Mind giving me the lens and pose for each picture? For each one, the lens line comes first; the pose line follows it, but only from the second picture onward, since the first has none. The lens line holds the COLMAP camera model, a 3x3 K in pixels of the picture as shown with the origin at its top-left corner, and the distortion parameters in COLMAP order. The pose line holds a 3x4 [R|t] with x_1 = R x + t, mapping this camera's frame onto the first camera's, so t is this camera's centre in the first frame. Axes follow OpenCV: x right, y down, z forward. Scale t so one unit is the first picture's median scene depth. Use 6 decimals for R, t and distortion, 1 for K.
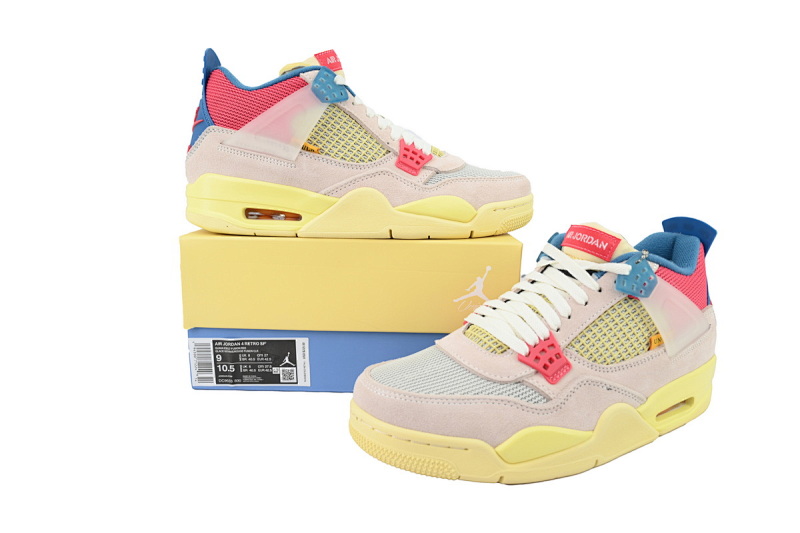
lens RADIAL K [[532.4, 0, 400.0], [0, 532.4, 266.5], [0, 0, 1]] dist [0.000256, -0.000617]
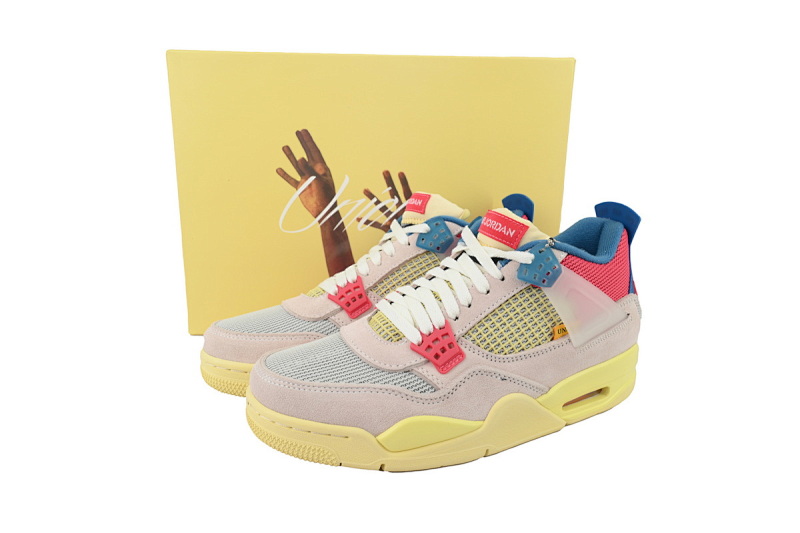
lens RADIAL K [[532.4, 0, 400.0], [0, 532.4, 266.5], [0, 0, 1]] dist [0.000256, -0.000617]
pose [[0.999318, 0.013704, -0.034299, 0.227111], [-0.011804, 0.998416, 0.055002, -0.030745], [0.034998, -0.054560, 0.997897, 0.016924]]
